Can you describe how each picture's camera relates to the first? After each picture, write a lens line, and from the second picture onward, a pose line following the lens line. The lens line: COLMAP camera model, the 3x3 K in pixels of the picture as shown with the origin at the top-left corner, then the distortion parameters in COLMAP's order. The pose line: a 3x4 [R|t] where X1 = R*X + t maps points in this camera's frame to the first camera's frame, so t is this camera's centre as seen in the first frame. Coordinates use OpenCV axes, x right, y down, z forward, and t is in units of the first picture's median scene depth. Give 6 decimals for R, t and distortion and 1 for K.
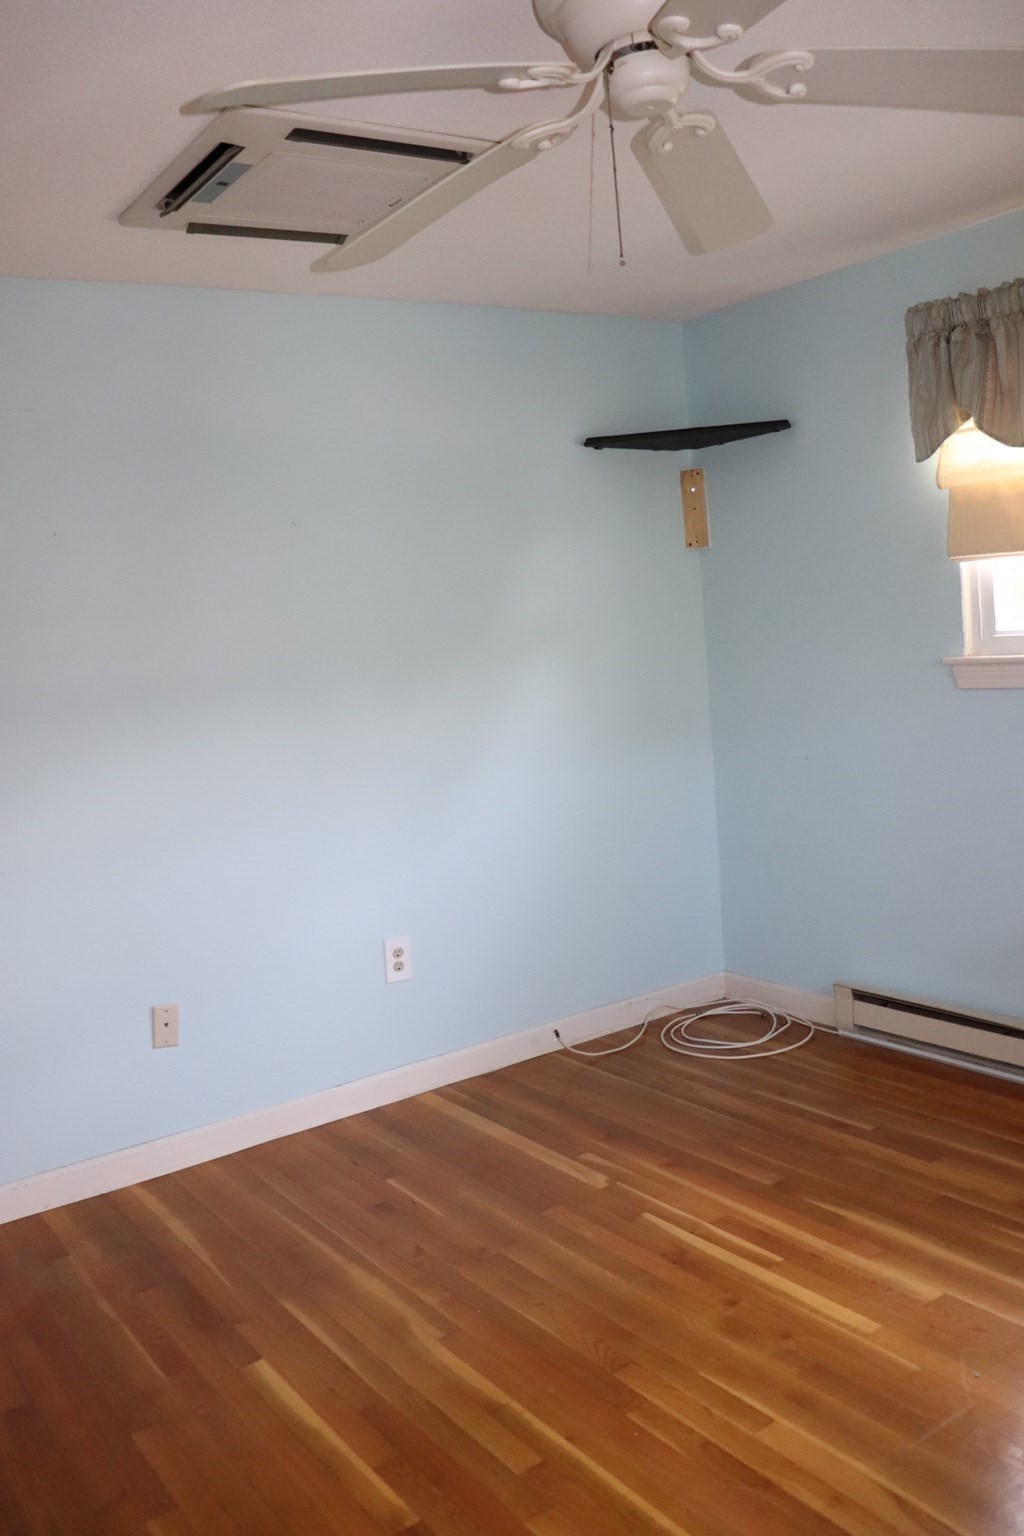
lens RADIAL K [[1294.1, 0, 512.0], [0, 1294.1, 768.0], [0, 0, 1]] dist [-0.101951, 0.002387]
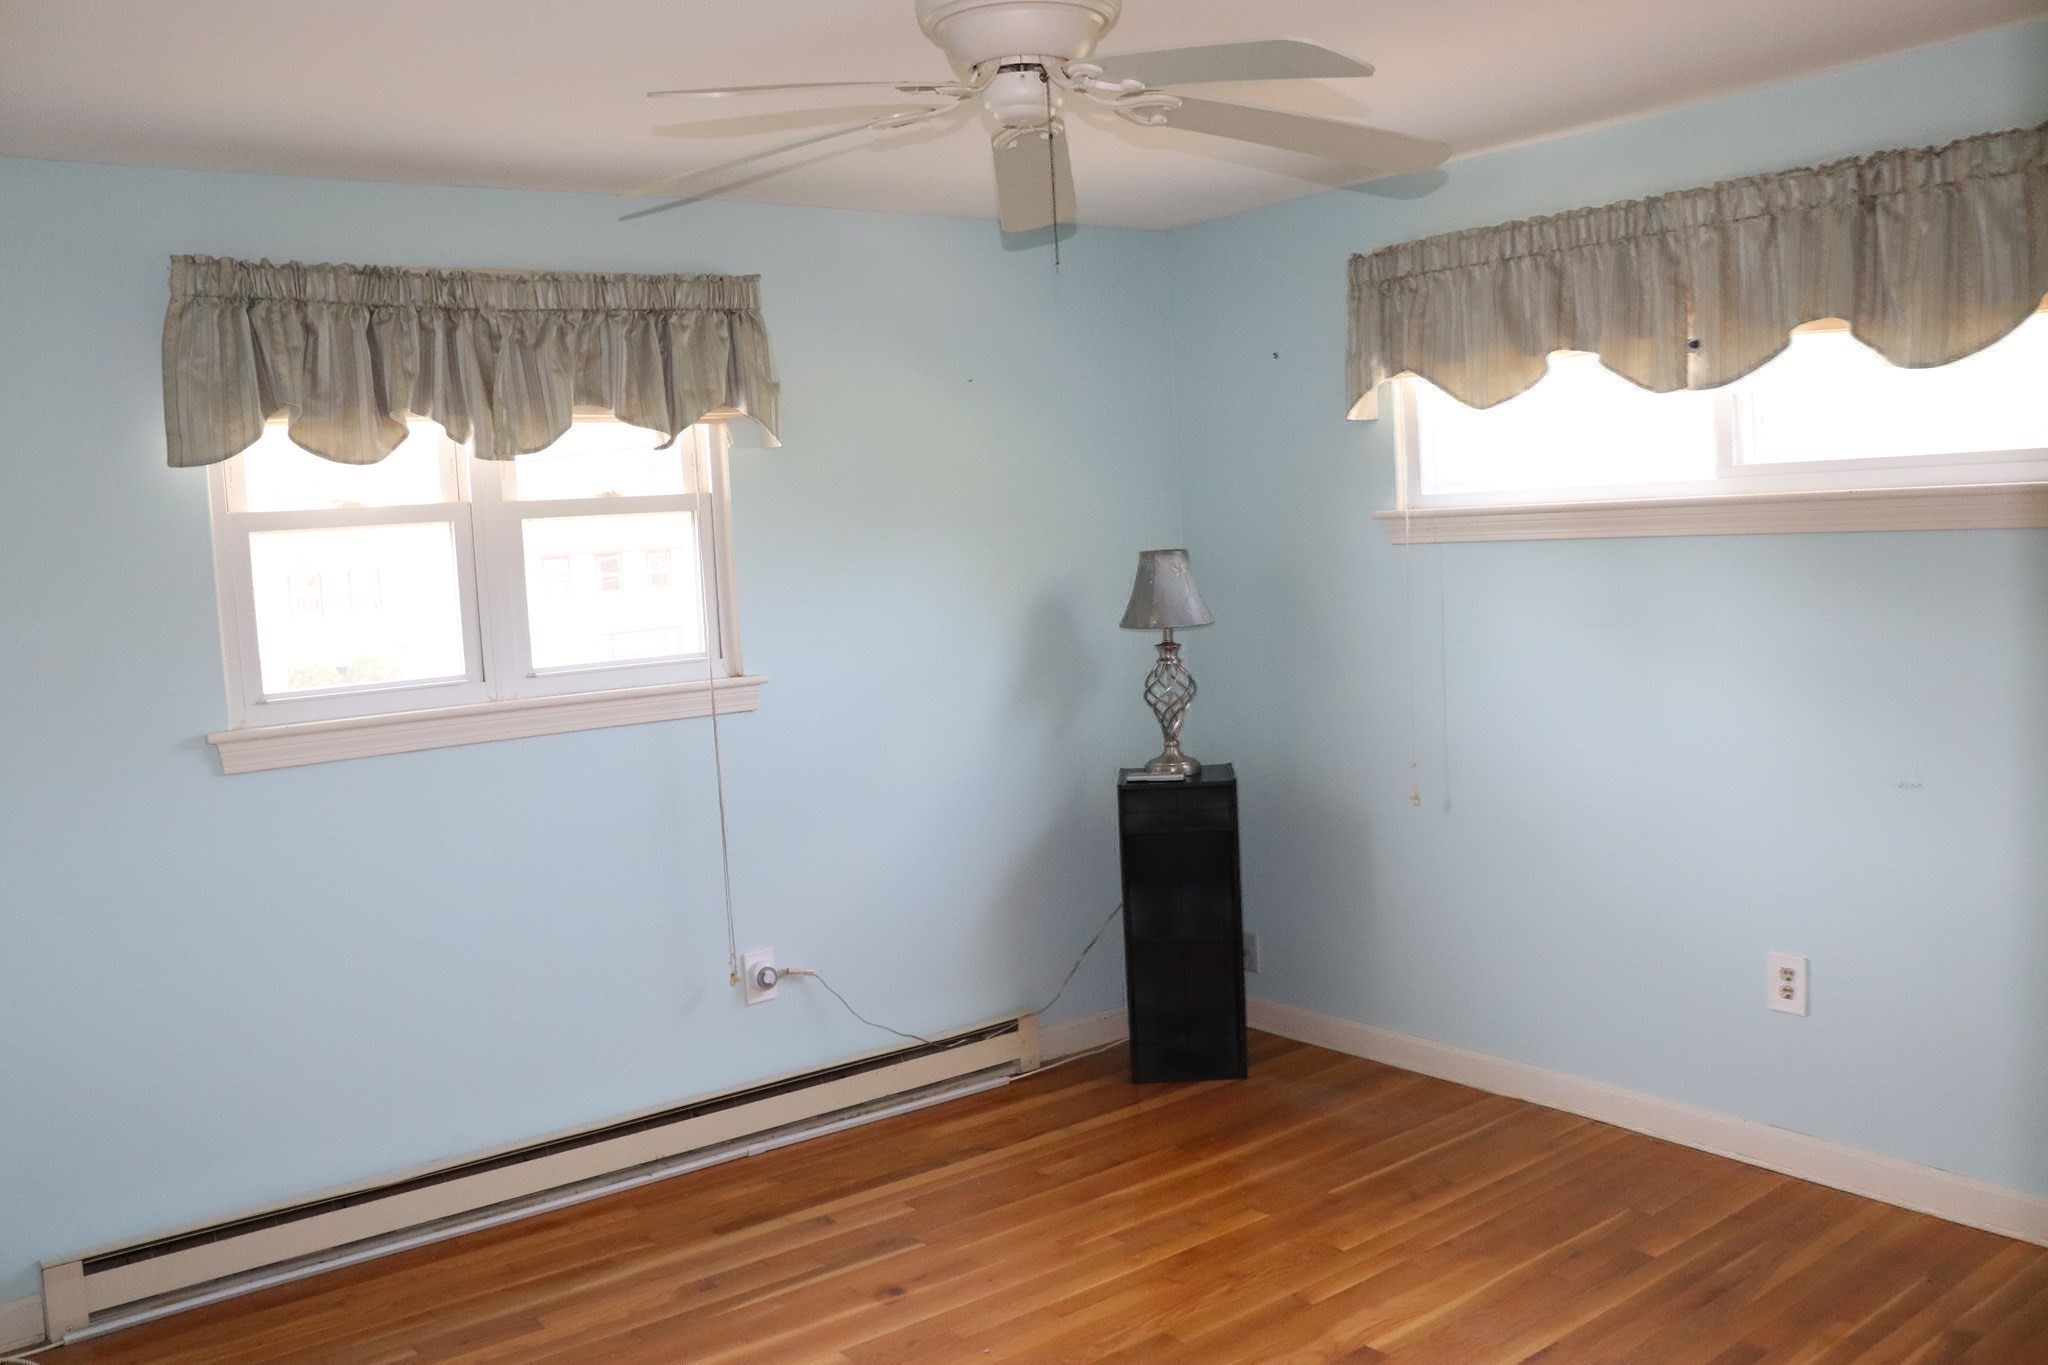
lens RADIAL K [[1725.5, 0, 1024.0], [0, 1725.5, 682.5], [0, 0, 1]] dist [-0.101951, 0.002387]
pose [[-0.062325, -0.001765, 0.998054, -0.690472], [0.167846, 0.985737, 0.012224, -0.051737], [-0.983841, 0.168281, -0.061140, 0.627974]]
